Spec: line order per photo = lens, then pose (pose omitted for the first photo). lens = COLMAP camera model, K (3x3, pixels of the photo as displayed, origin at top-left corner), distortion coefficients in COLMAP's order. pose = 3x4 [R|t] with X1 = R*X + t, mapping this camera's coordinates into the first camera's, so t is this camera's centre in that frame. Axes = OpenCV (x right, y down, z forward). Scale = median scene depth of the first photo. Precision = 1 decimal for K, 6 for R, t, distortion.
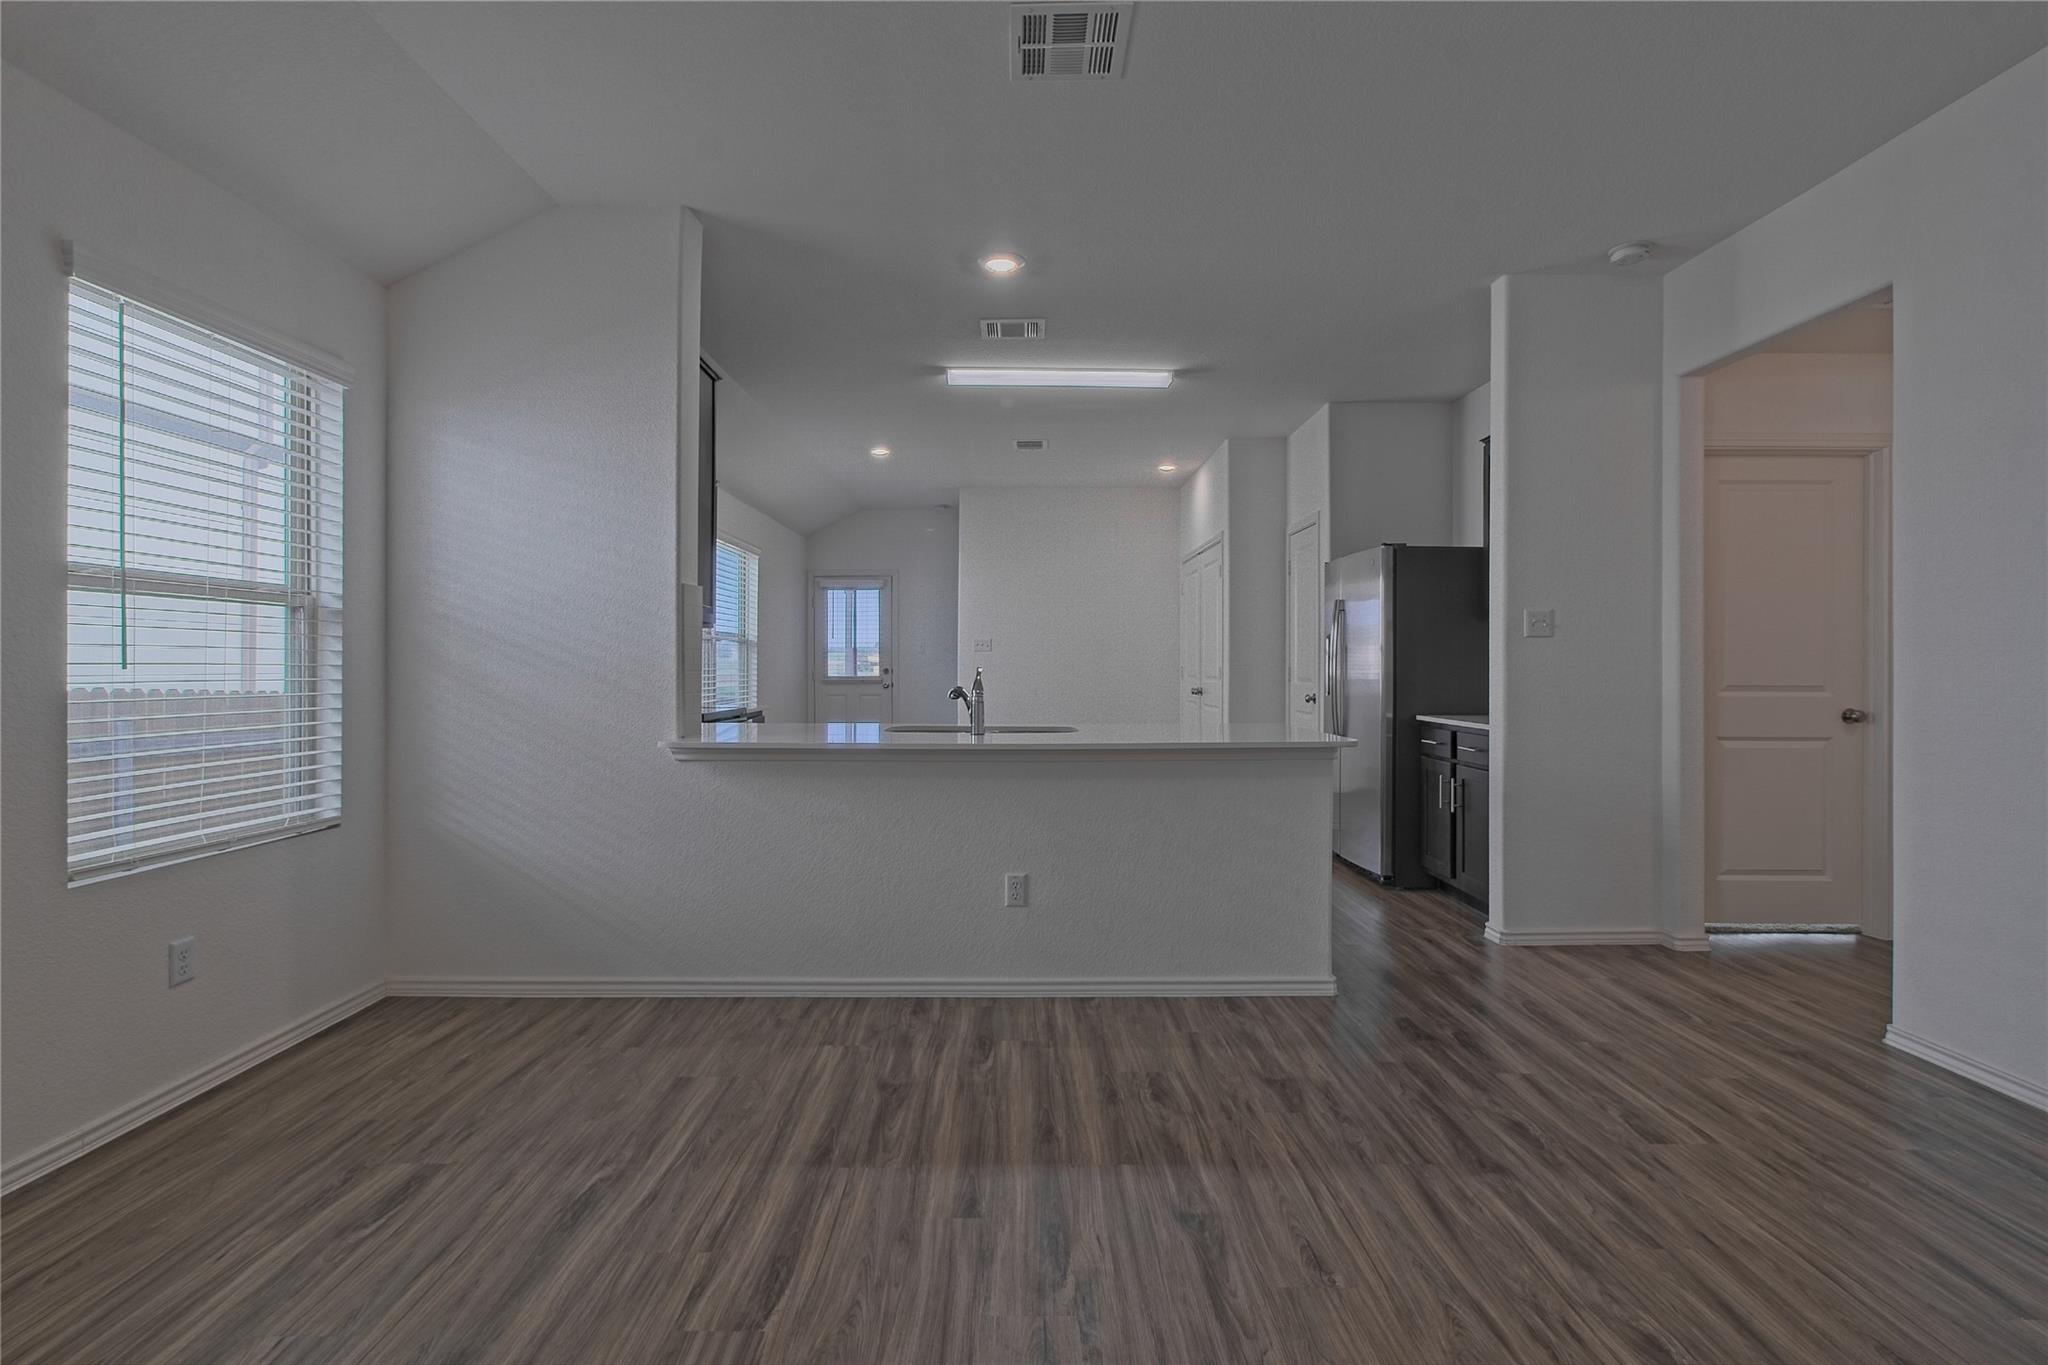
lens RADIAL K [[947.7, 0, 1008.0], [0, 947.7, 667.1], [0, 0, 1]] dist [-0.013876, 0.009394]
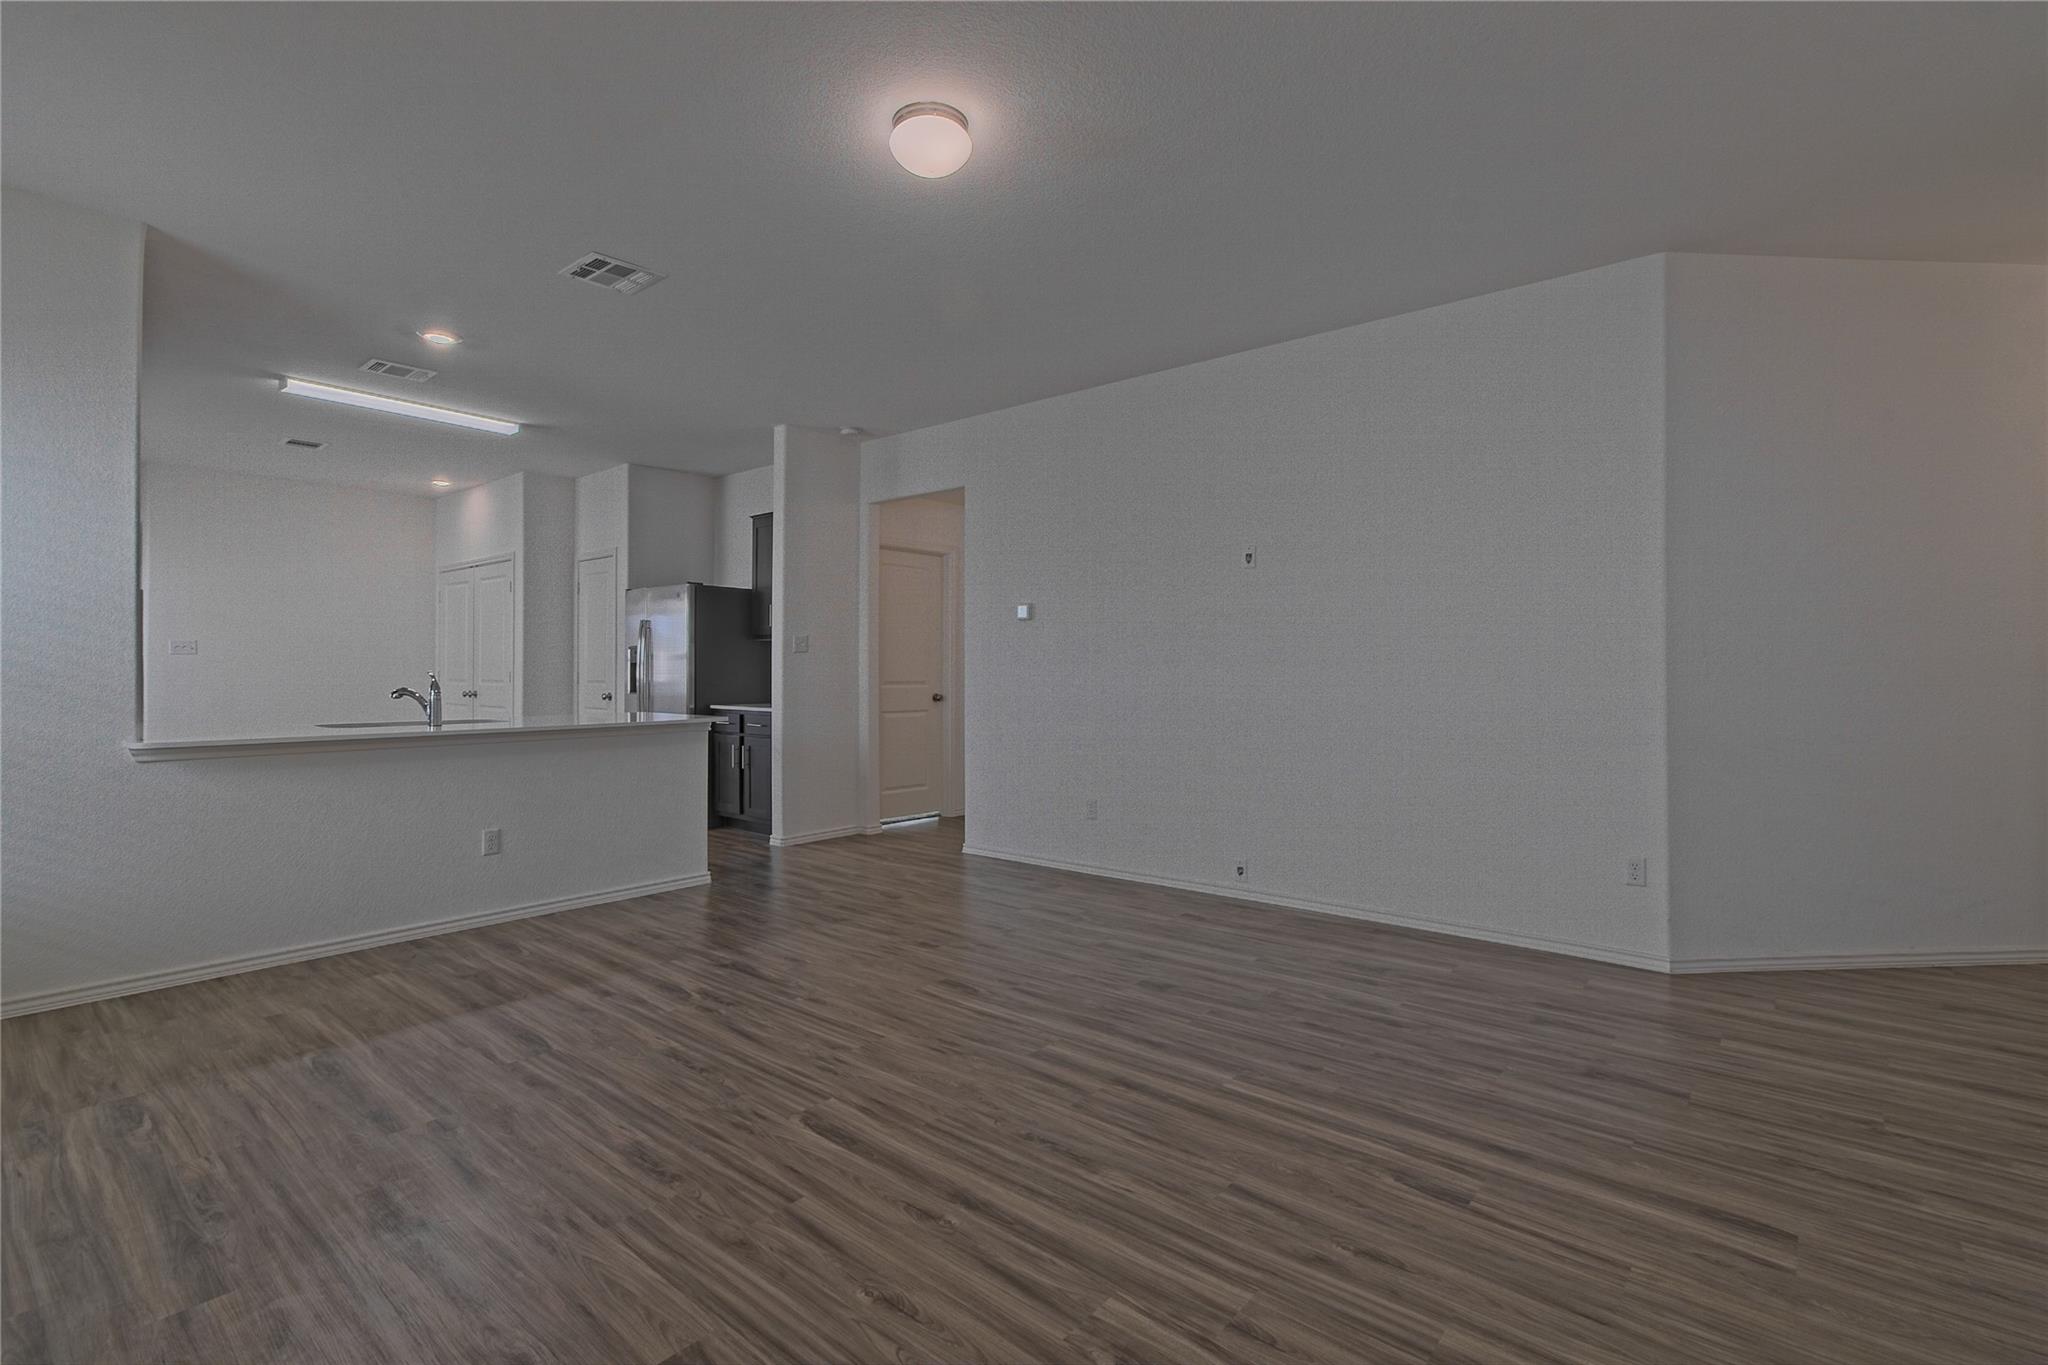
lens RADIAL K [[947.7, 0, 1008.0], [0, 947.7, 667.1], [0, 0, 1]] dist [-0.013876, 0.009394]
pose [[0.652294, 0.002978, 0.757960, -0.469158], [0.002621, 0.999977, -0.006185, 0.004449], [-0.757962, 0.006021, 0.652271, -0.350353]]
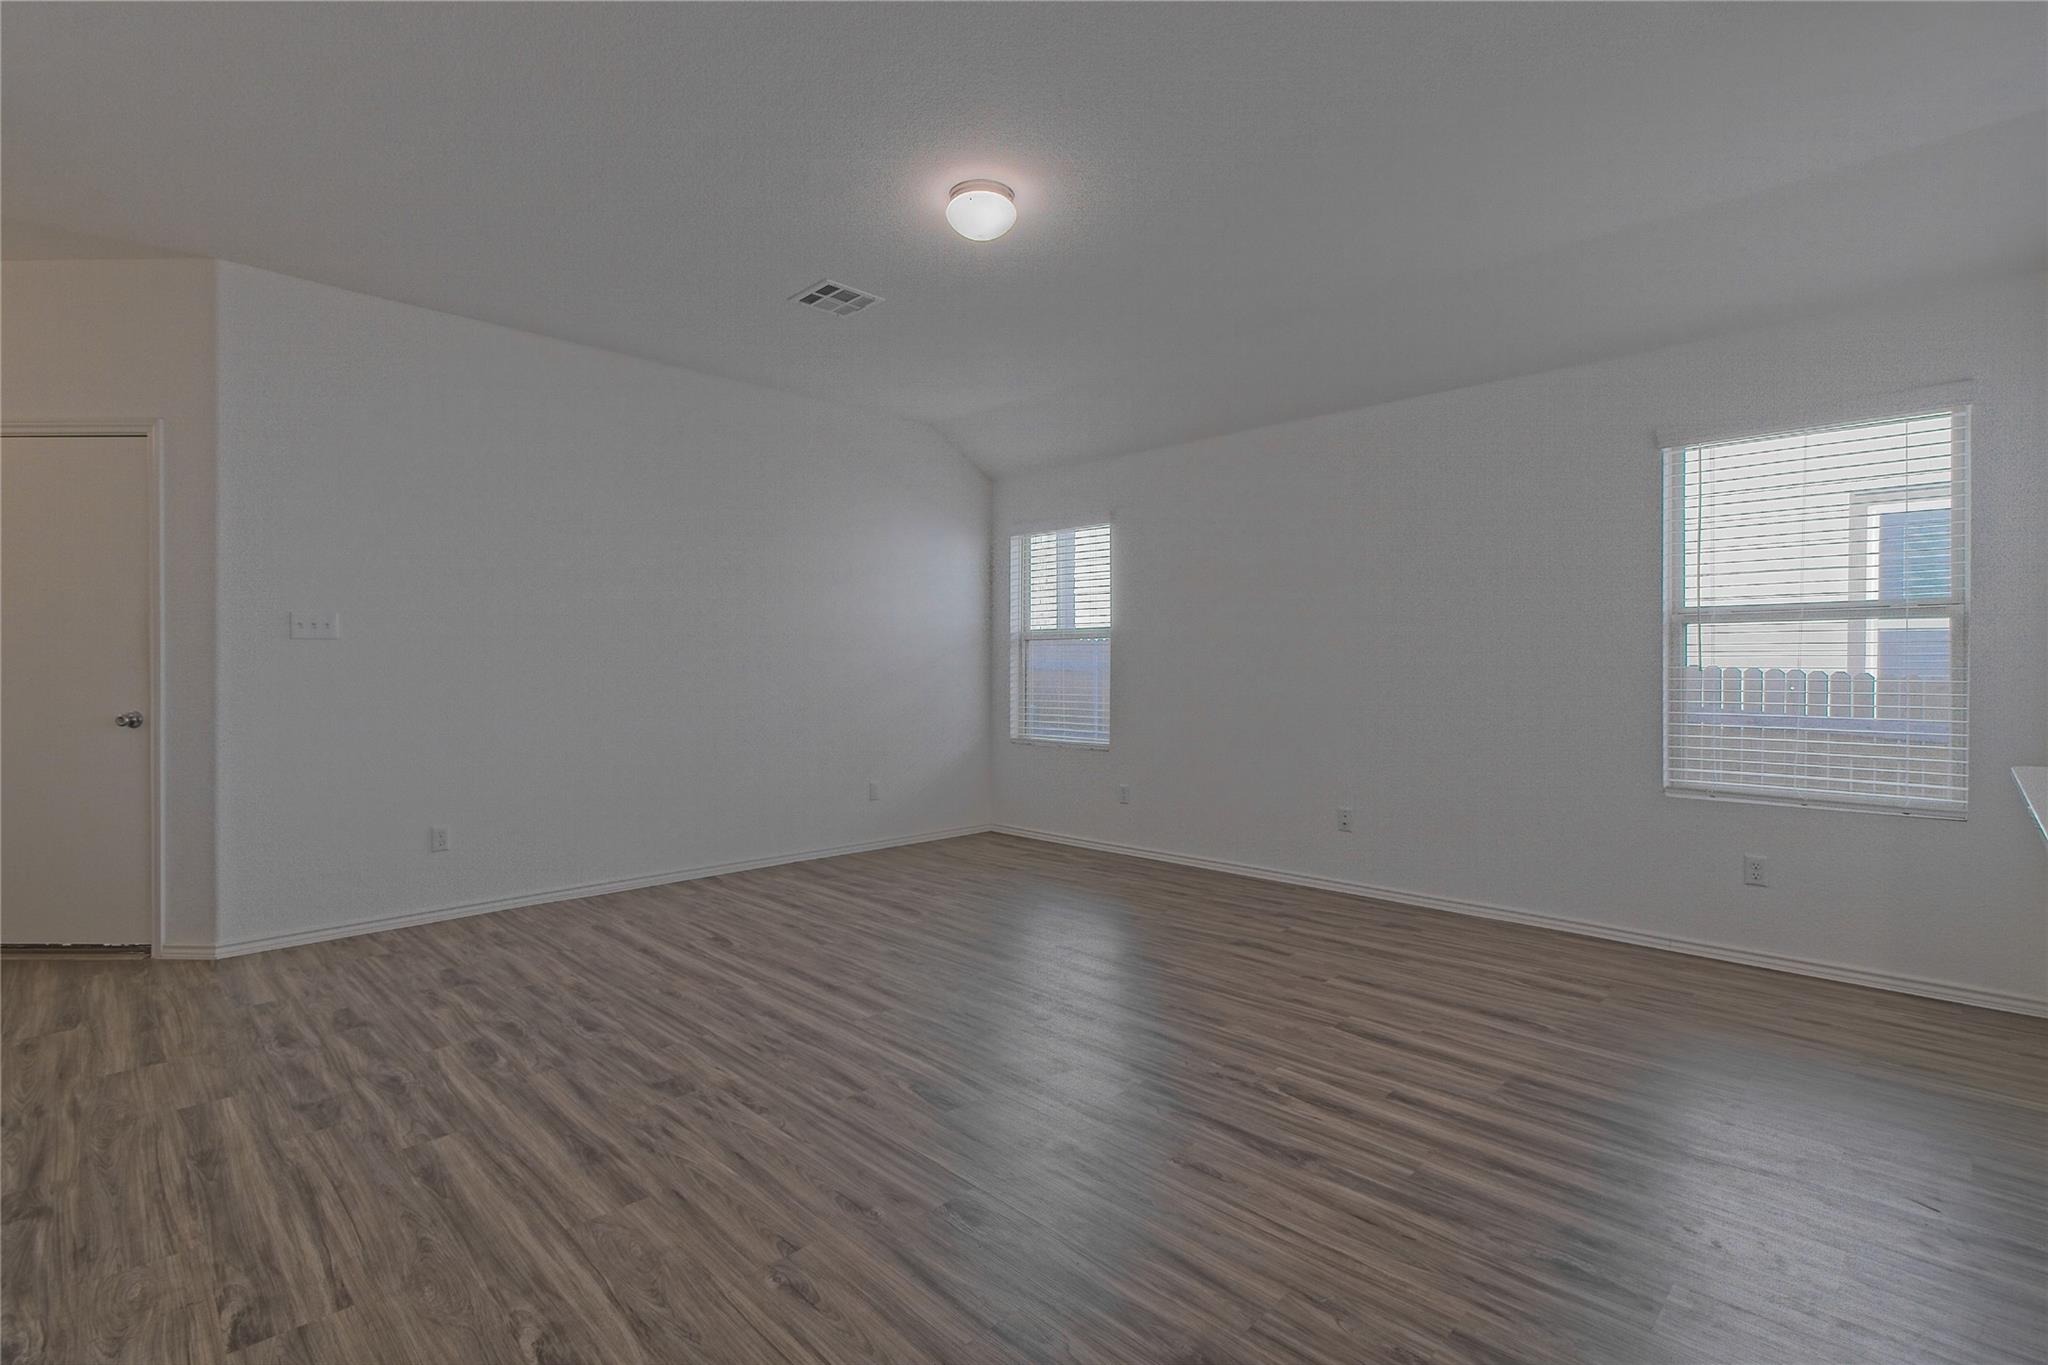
lens RADIAL K [[947.7, 0, 1008.0], [0, 947.7, 667.1], [0, 0, 1]] dist [-0.013876, 0.009394]
pose [[-0.711755, -0.002296, -0.702424, 0.673038], [-0.004284, 0.999990, 0.001071, 0.000575], [0.702415, 0.003771, -0.711758, 0.845057]]
